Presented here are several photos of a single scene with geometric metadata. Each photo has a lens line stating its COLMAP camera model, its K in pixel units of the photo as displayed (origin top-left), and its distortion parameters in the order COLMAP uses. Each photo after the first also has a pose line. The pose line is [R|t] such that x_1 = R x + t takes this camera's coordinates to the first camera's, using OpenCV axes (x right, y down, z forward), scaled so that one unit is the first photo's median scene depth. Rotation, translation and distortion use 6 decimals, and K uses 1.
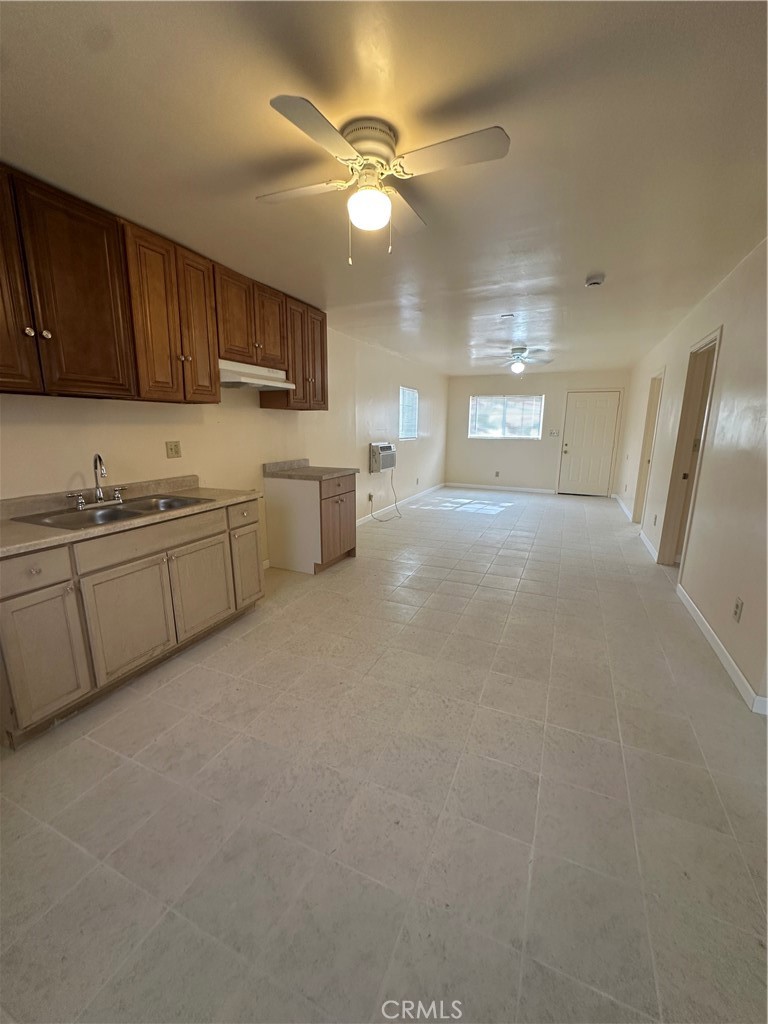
lens RADIAL K [[411.6, 0, 382.5], [0, 411.6, 510.5], [0, 0, 1]] dist [-0.003078, 0.000099]
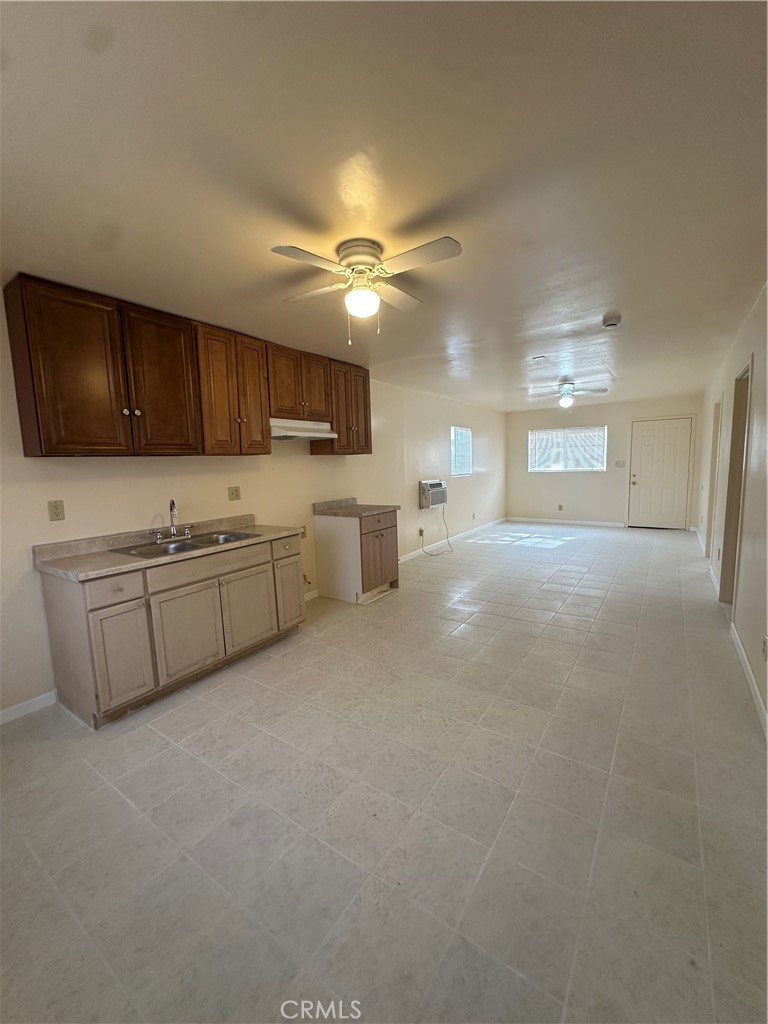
lens RADIAL K [[411.6, 0, 382.5], [0, 411.6, 510.5], [0, 0, 1]] dist [-0.003078, 0.000099]
pose [[0.982621, -0.017561, -0.184792, 0.148842], [0.001563, 0.996262, -0.086364, 0.006238], [0.185618, 0.084574, 0.978976, -0.099727]]
